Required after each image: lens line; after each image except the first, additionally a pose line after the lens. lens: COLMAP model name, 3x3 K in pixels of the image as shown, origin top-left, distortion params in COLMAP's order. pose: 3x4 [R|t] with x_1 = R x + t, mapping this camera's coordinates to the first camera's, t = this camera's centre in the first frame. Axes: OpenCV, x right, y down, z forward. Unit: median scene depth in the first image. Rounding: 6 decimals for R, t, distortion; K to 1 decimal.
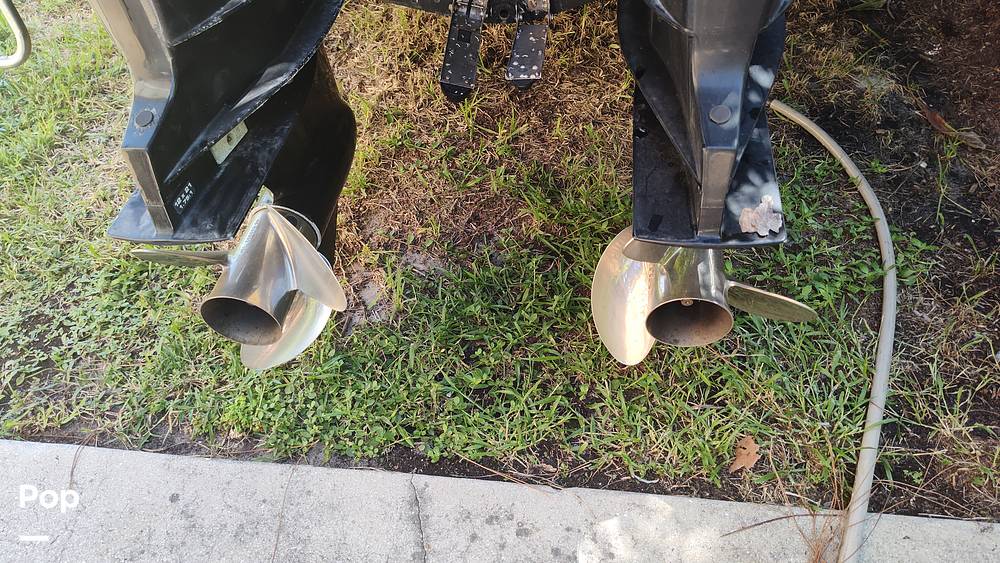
lens RADIAL K [[710.4, 0, 500.0], [0, 710.4, 281.5], [0, 0, 1]] dist [0.042617, -0.069864]
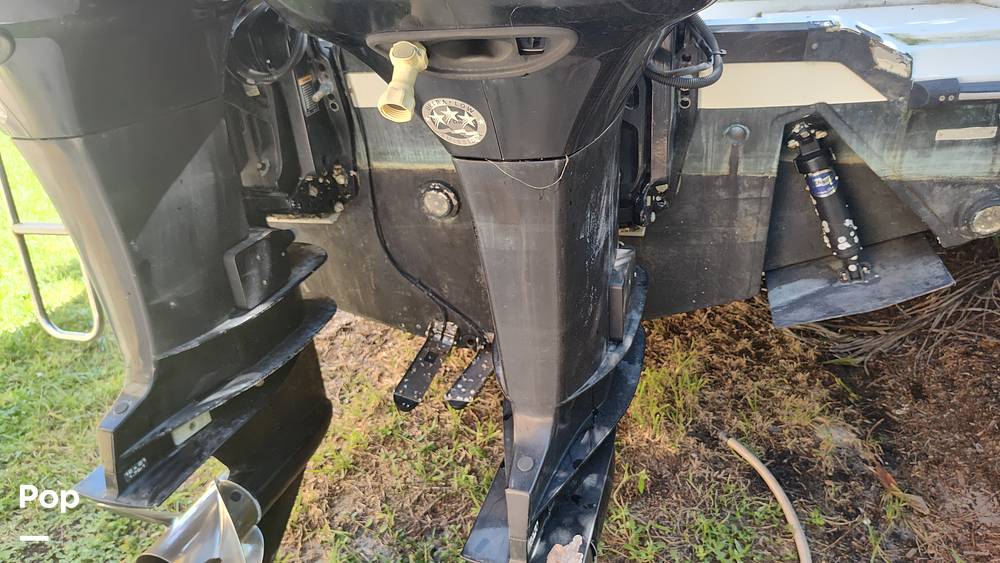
lens RADIAL K [[710.4, 0, 500.0], [0, 710.4, 281.5], [0, 0, 1]] dist [0.042617, -0.069864]
pose [[0.984654, 0.100255, -0.142849, 0.183220], [-0.146620, 0.919174, -0.365544, -0.027192], [0.094655, 0.380879, 0.919767, -0.132330]]
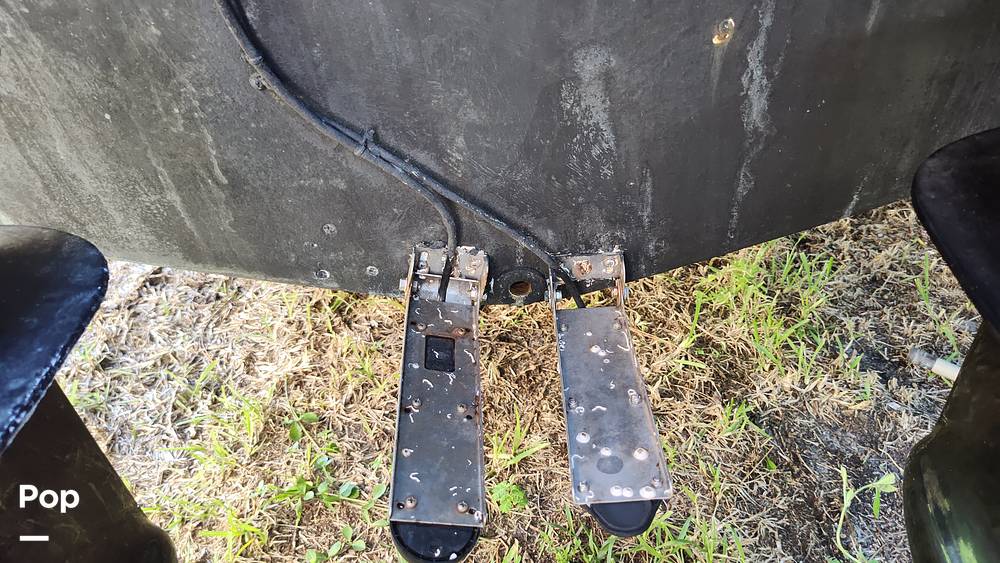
lens RADIAL K [[733.3, 0, 522.5], [0, 733.3, 286.5], [0, 0, 1]] dist [0.047491, -0.076119]
pose [[0.991634, -0.063234, 0.112533, -0.038487], [0.086656, 0.972254, -0.217286, -0.226372], [-0.095671, 0.225220, 0.969599, 0.444803]]
